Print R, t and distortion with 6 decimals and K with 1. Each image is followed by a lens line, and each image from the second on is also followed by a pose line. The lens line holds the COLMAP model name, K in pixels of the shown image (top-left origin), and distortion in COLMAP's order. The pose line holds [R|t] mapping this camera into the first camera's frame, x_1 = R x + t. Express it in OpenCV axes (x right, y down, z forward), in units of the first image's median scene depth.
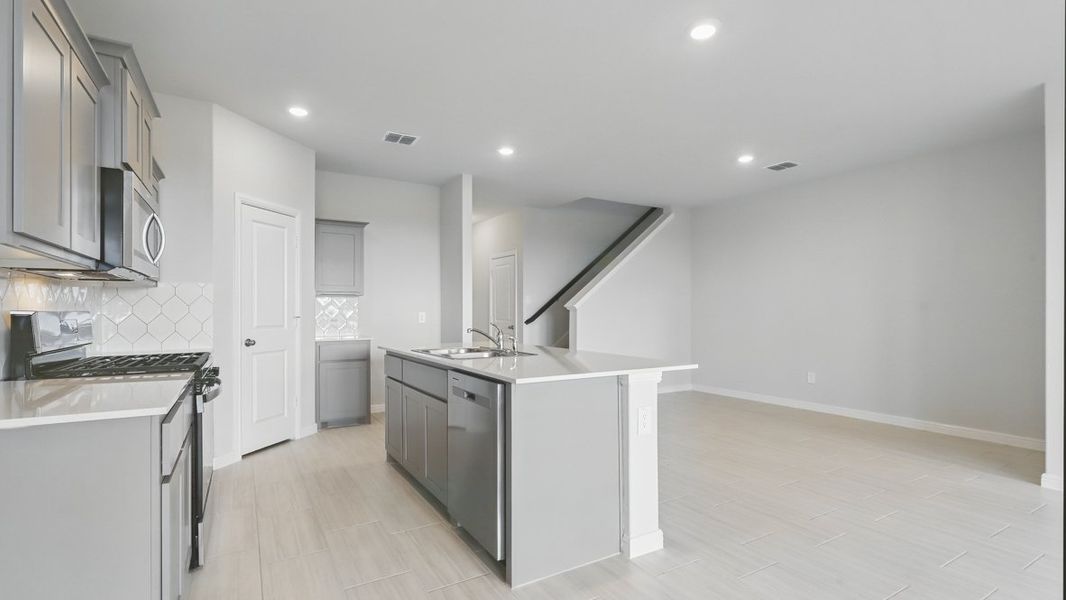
lens RADIAL K [[483.7, 0, 530.5], [0, 483.7, 314.8], [0, 0, 1]] dist [0.004633, -0.000682]
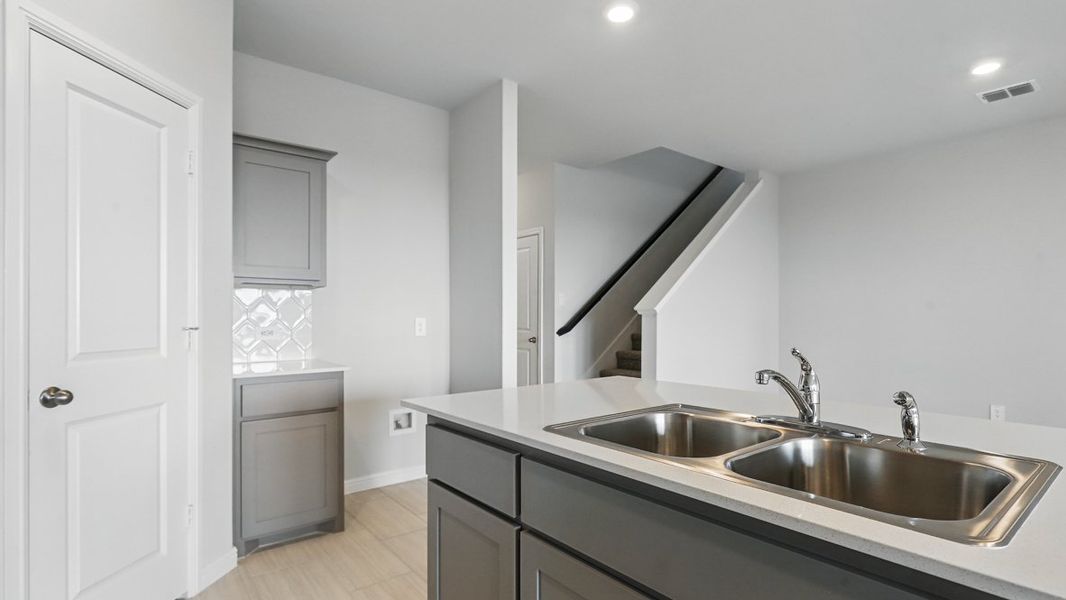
lens RADIAL K [[505.3, 0, 533.1], [0, 505.3, 318.3], [0, 0, 1]] dist [-0.009941, 0.002373]
pose [[0.990830, 0.001151, 0.135112, -0.195745], [-0.000625, 0.999992, -0.003935, -0.002709], [-0.135115, 0.003814, 0.990823, 0.418614]]
